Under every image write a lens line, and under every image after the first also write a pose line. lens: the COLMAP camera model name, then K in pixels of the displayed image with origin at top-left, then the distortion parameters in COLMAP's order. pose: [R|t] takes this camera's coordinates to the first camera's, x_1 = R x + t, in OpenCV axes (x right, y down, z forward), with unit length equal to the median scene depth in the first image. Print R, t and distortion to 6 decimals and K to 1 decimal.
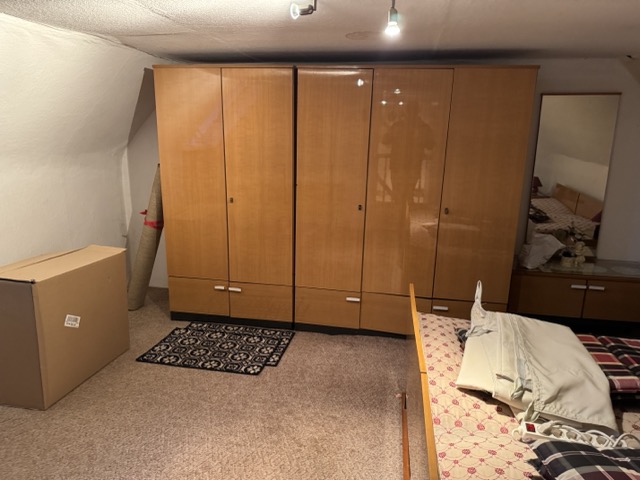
lens RADIAL K [[450.5, 0, 318.7], [0, 450.5, 237.7], [0, 0, 1]] dist [0.059930, -0.081038]
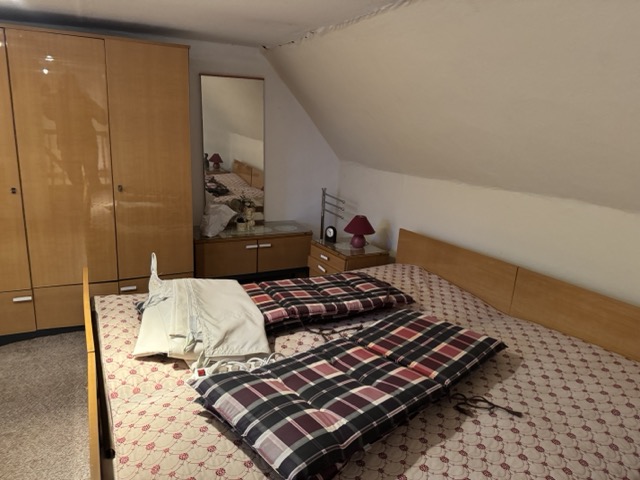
lens RADIAL K [[450.5, 0, 320.5], [0, 450.5, 239.0], [0, 0, 1]] dist [0.059930, -0.081038]
pose [[0.802500, -0.133322, 0.581566, 0.049218], [0.106912, 0.991071, 0.079673, 0.017174], [-0.586995, -0.001761, 0.809589, -0.041905]]
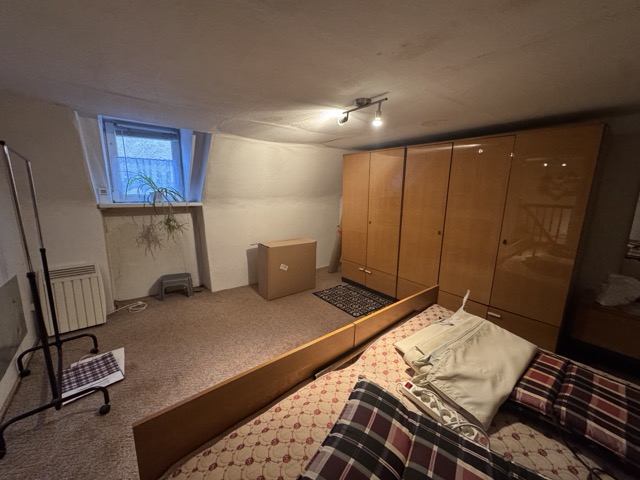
lens RADIAL K [[257.0, 0, 321.9], [0, 257.0, 236.5], [0, 0, 1]] dist [0.001081, -0.000078]
pose [[0.754449, 0.107751, -0.647454, 0.385511], [-0.138911, 0.990301, 0.002942, -0.002909], [0.641491, 0.087719, 0.762099, 0.094153]]
